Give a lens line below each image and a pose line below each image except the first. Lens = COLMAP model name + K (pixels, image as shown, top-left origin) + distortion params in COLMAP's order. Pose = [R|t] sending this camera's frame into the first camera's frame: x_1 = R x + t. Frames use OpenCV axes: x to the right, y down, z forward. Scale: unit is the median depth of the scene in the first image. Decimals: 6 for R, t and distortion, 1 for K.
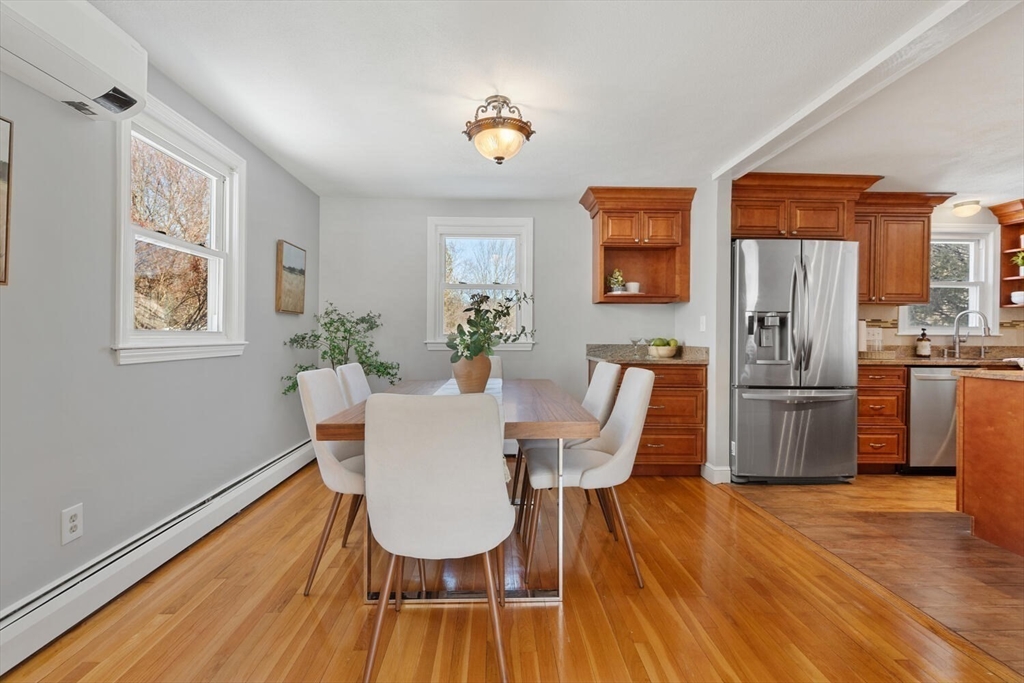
lens RADIAL K [[463.2, 0, 508.8], [0, 463.2, 336.7], [0, 0, 1]] dist [0.009191, -0.001459]
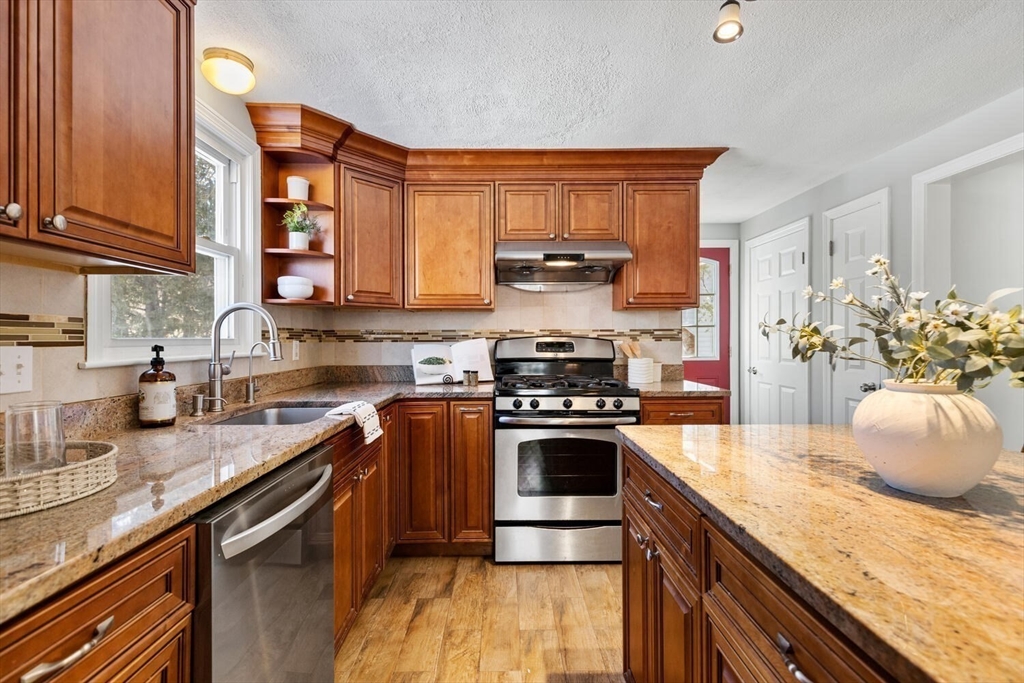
lens RADIAL K [[463.2, 0, 511.3], [0, 463.2, 342.6], [0, 0, 1]] dist [0.009191, -0.001459]
pose [[0.021329, -0.014120, 0.999673, 0.589639], [0.006434, 0.999881, 0.013985, -0.025175], [-0.999752, 0.006134, 0.021417, 0.789111]]
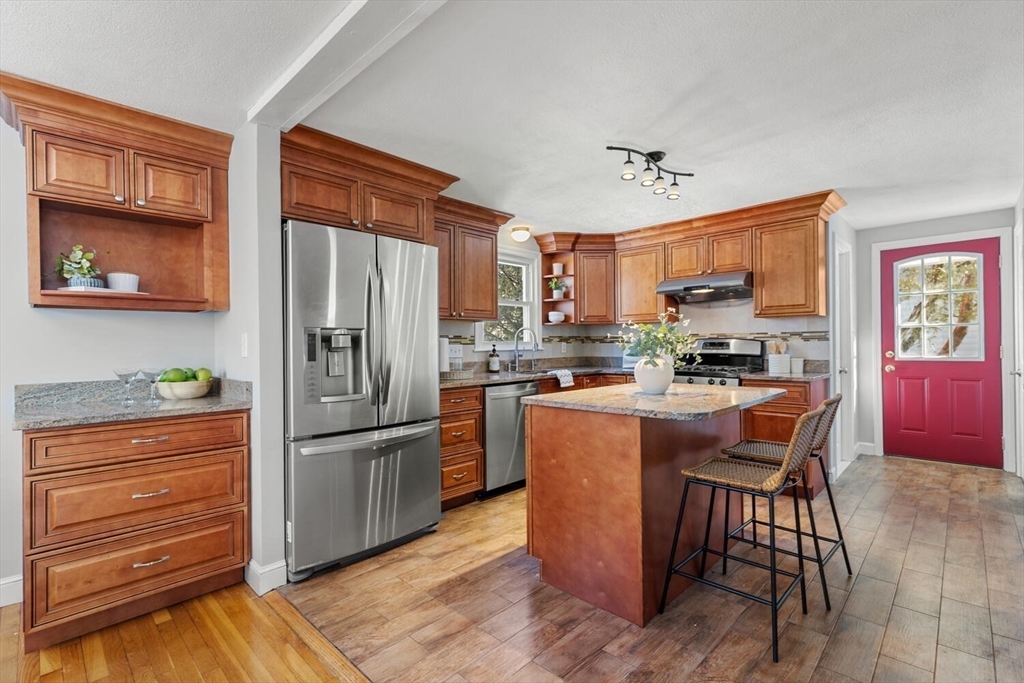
lens RADIAL K [[463.2, 0, 505.9], [0, 463.2, 343.6], [0, 0, 1]] dist [0.009191, -0.001459]
pose [[0.723973, -0.014976, 0.689666, 0.223779], [0.017905, 0.999835, 0.002915, -0.024015], [-0.689596, 0.010239, 0.724122, 0.264694]]
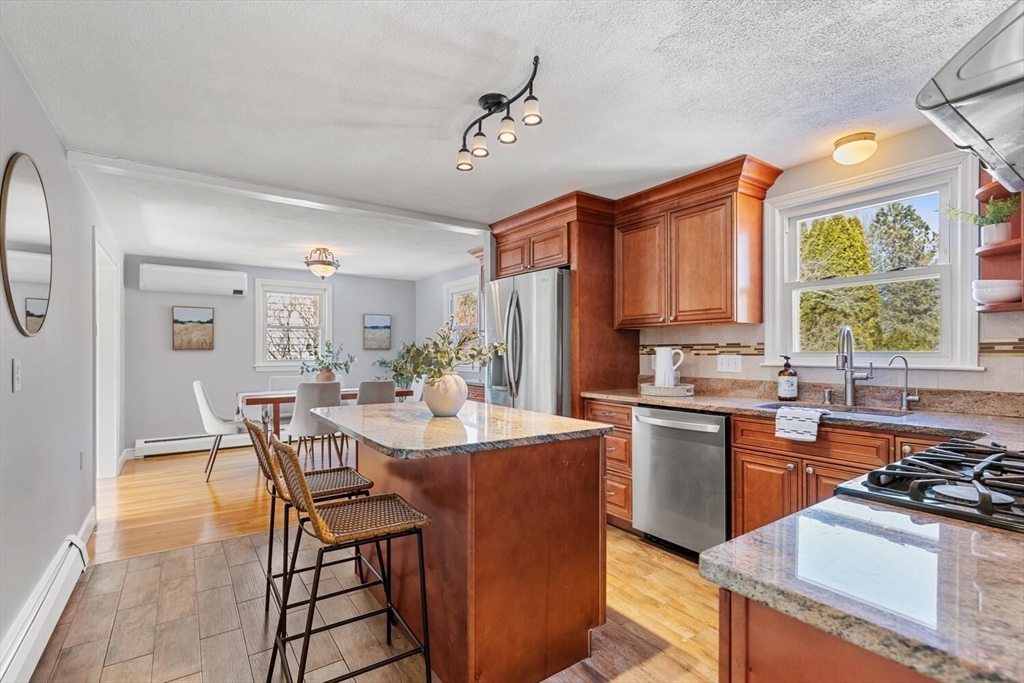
lens RADIAL K [[463.2, 0, 497.7], [0, 463.2, 354.0], [0, 0, 1]] dist [0.009191, -0.001459]
pose [[0.535442, -0.003750, -0.844564, 1.336596], [0.001322, 0.999993, -0.003602, -0.020455], [0.844571, 0.000812, 0.535443, 0.345258]]
